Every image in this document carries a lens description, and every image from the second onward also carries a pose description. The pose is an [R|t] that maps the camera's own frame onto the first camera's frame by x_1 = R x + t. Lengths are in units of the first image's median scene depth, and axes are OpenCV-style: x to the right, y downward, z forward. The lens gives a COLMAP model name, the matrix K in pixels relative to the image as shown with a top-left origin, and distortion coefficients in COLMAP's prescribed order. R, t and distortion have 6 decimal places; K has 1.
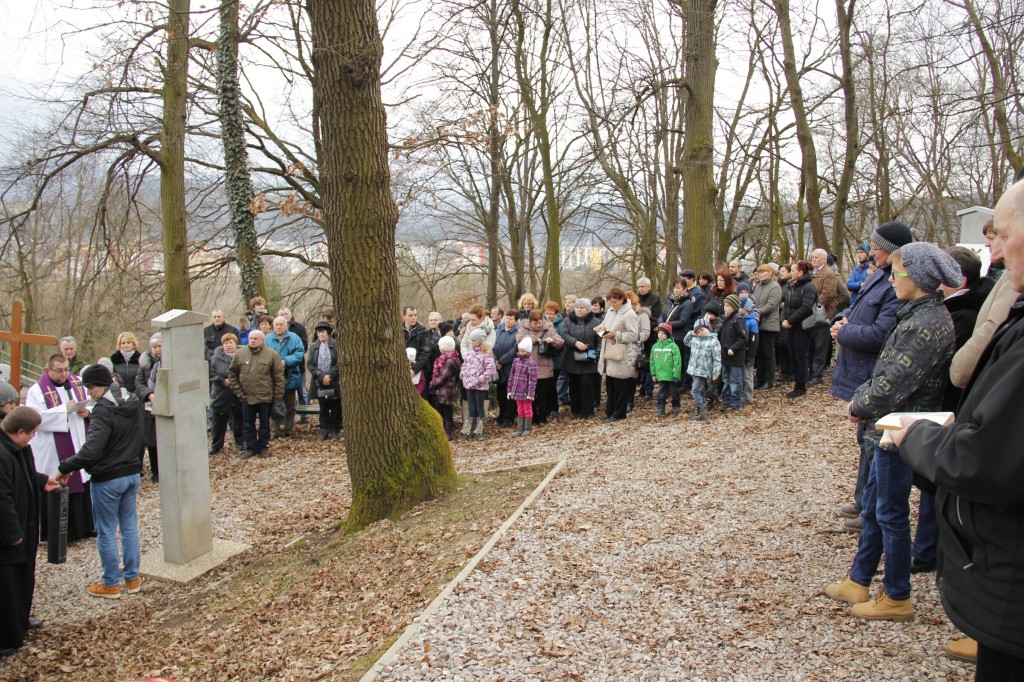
lens RADIAL K [[854.2, 0, 521.1], [0, 854.2, 349.4], [0, 0, 1]] dist [-0.187988, 0.151550]
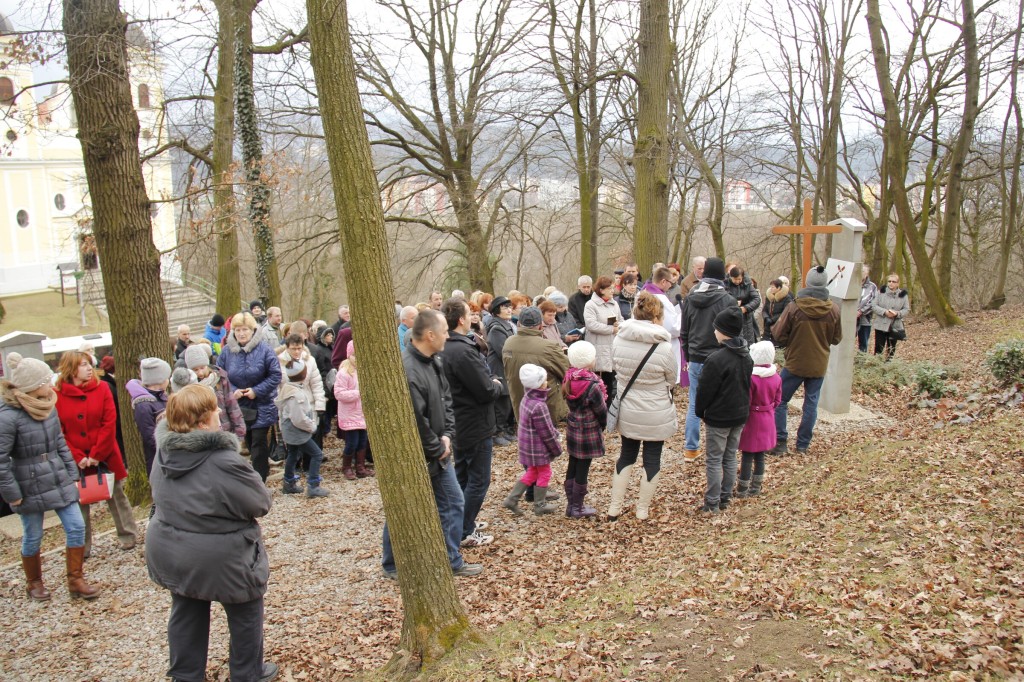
lens RADIAL K [[854.2, 0, 521.1], [0, 854.2, 349.4], [0, 0, 1]] dist [-0.187988, 0.151550]
pose [[0.952248, 0.038480, -0.302892, 0.369086], [-0.016031, 0.996959, 0.076258, -0.066829], [0.304906, -0.067761, 0.949969, 0.014687]]
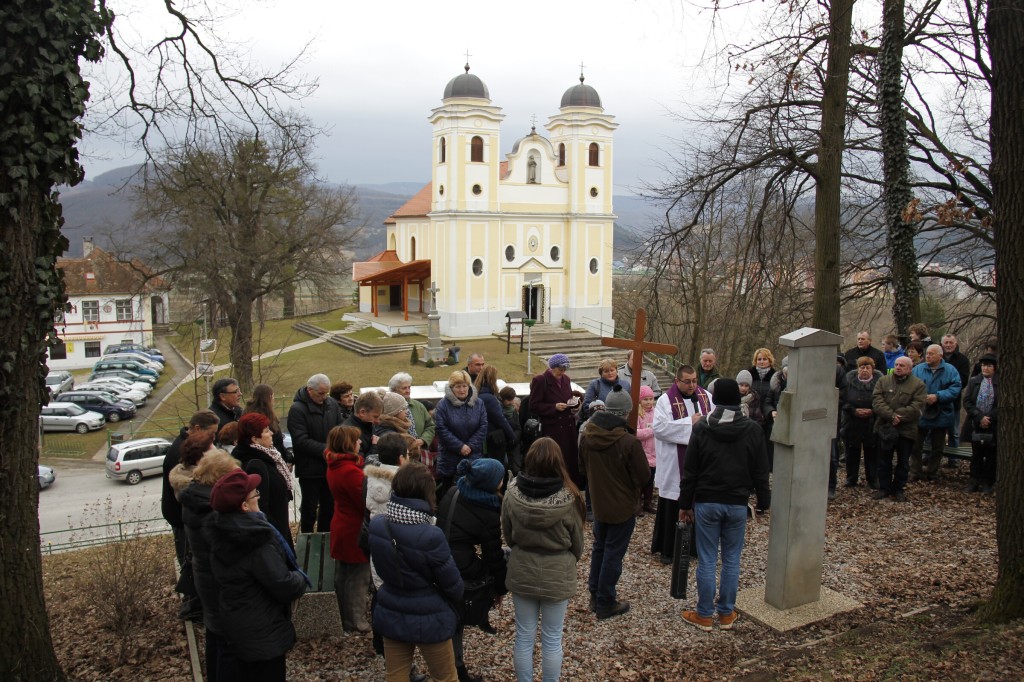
lens RADIAL K [[854.2, 0, 521.1], [0, 854.2, 349.4], [0, 0, 1]] dist [-0.187988, 0.151550]
pose [[0.727512, 0.070058, -0.682509, -0.011349], [-0.087532, 0.996122, 0.008946, -0.002752], [0.680488, 0.053233, 0.730823, 0.067039]]
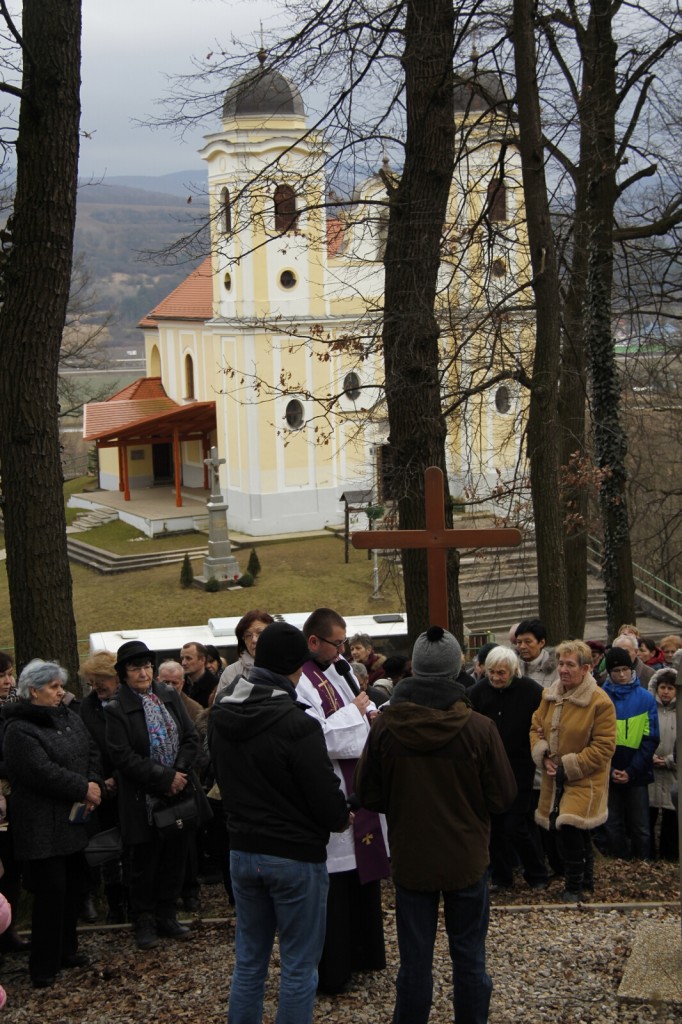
lens RADIAL K [[1786.7, 0, 341.0], [0, 1786.7, 512.0], [0, 0, 1]] dist [0.330657, 0.058182]
pose [[0.680594, 0.043022, -0.731397, 0.837707], [-0.053831, 0.998513, 0.008643, -0.126143], [0.730681, 0.033490, 0.681898, -0.452668]]
